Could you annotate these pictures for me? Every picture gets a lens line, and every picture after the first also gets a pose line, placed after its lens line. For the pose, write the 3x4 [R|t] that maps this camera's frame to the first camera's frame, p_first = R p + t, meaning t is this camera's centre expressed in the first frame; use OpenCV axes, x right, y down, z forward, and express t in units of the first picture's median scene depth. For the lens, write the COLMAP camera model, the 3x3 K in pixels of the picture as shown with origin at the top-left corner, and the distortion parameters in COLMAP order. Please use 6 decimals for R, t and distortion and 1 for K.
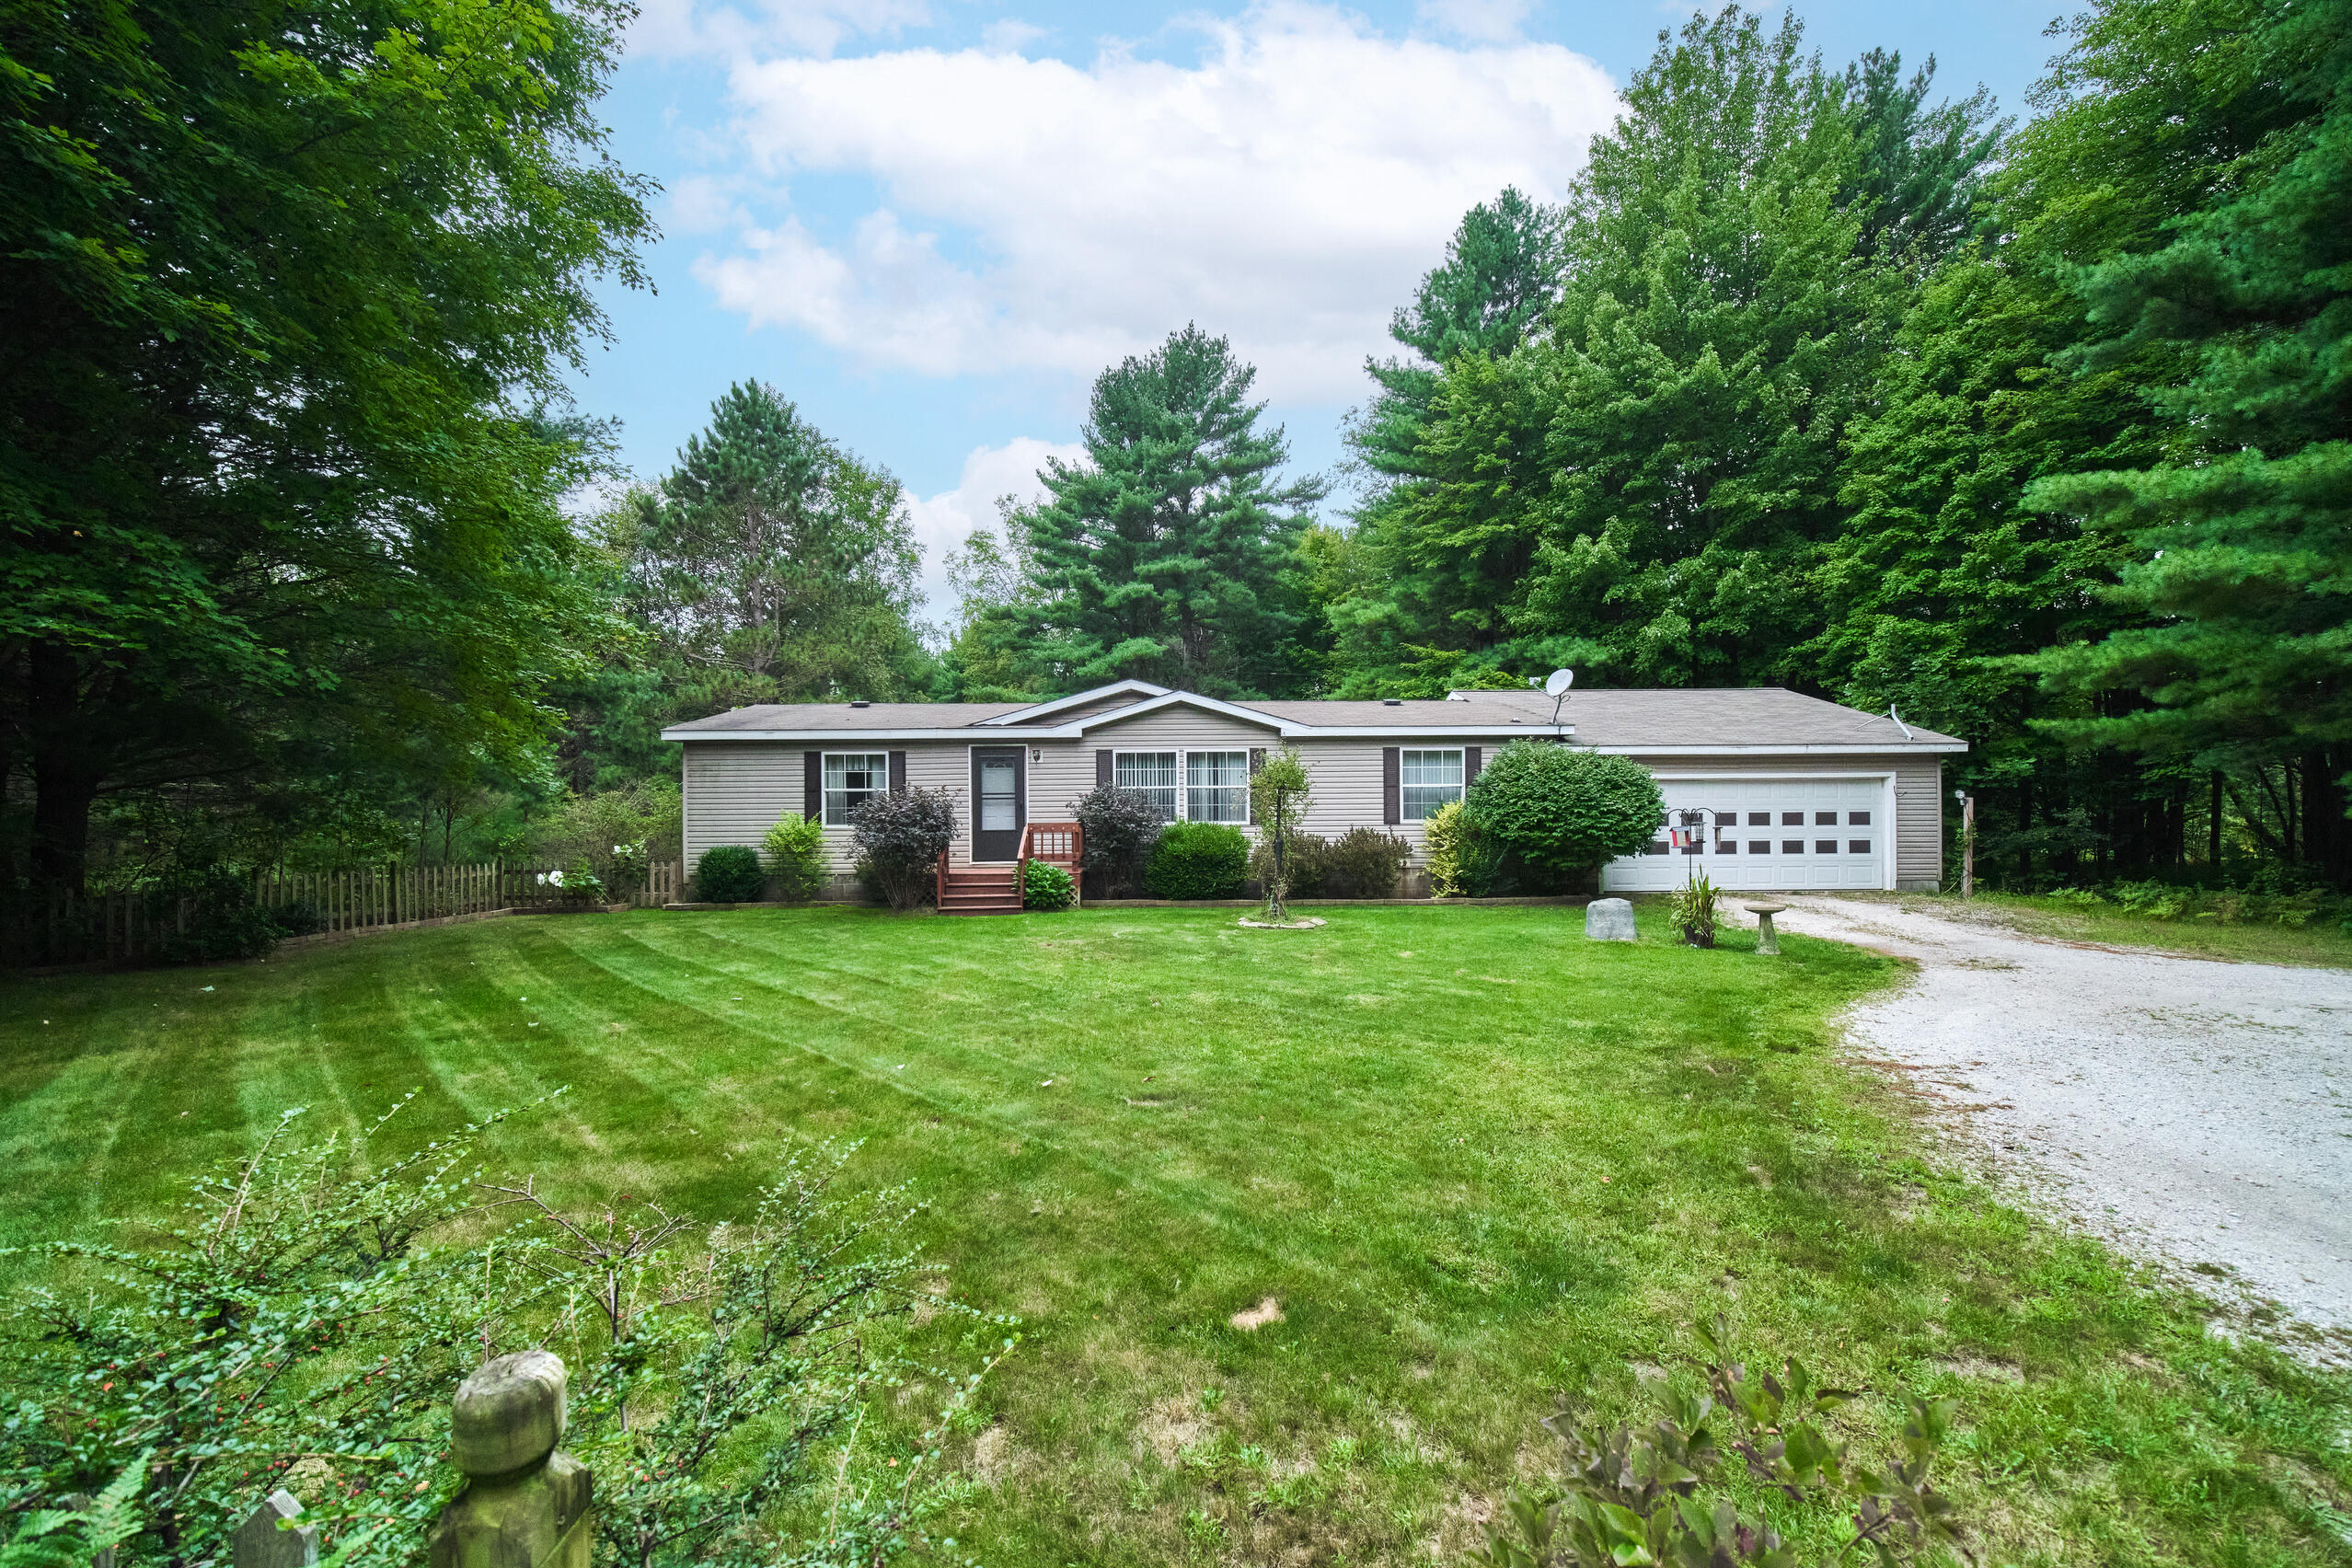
lens RADIAL K [[965.7, 0, 1188.0], [0, 965.7, 813.4], [0, 0, 1]] dist [-0.000933, 0.000369]
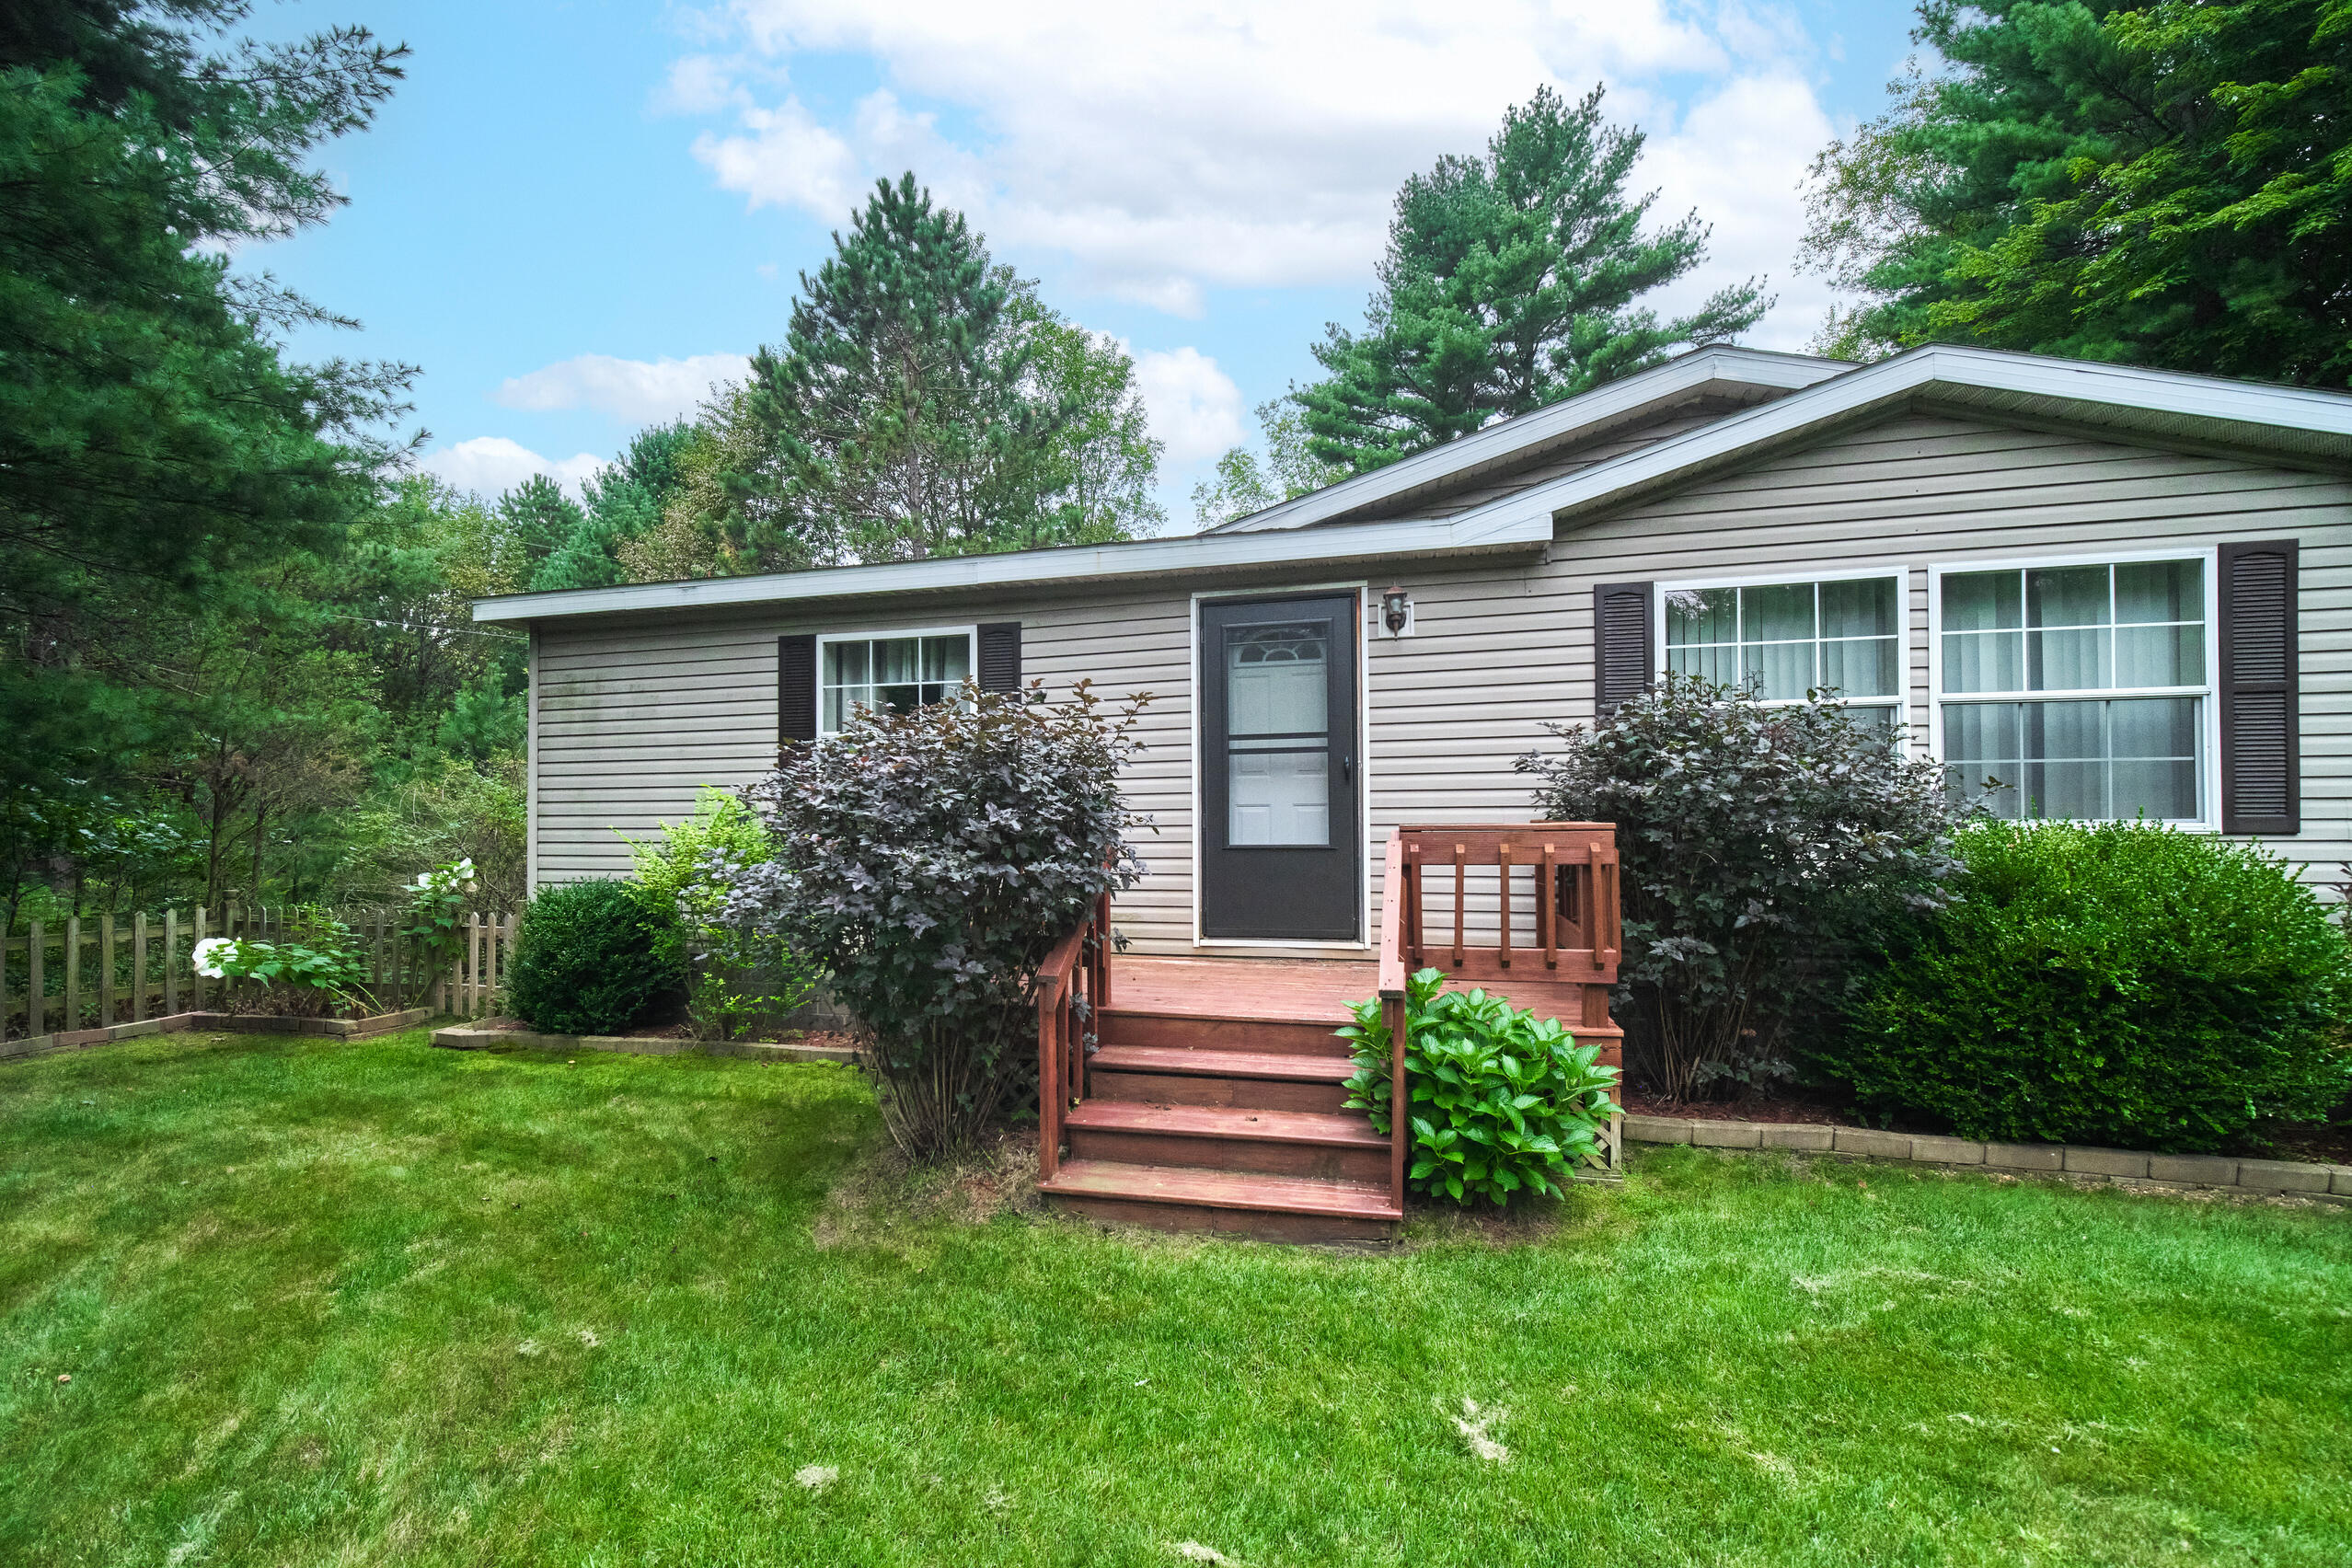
lens RADIAL K [[946.2, 0, 1169.5], [0, 946.2, 806.0], [0, 0, 1]] dist [-0.002152, 0.000093]
pose [[0.959342, -0.002144, -0.282239, -0.132201], [0.000457, 0.999982, -0.006045, 0.005471], [0.282246, 0.005670, 0.959325, 0.637287]]
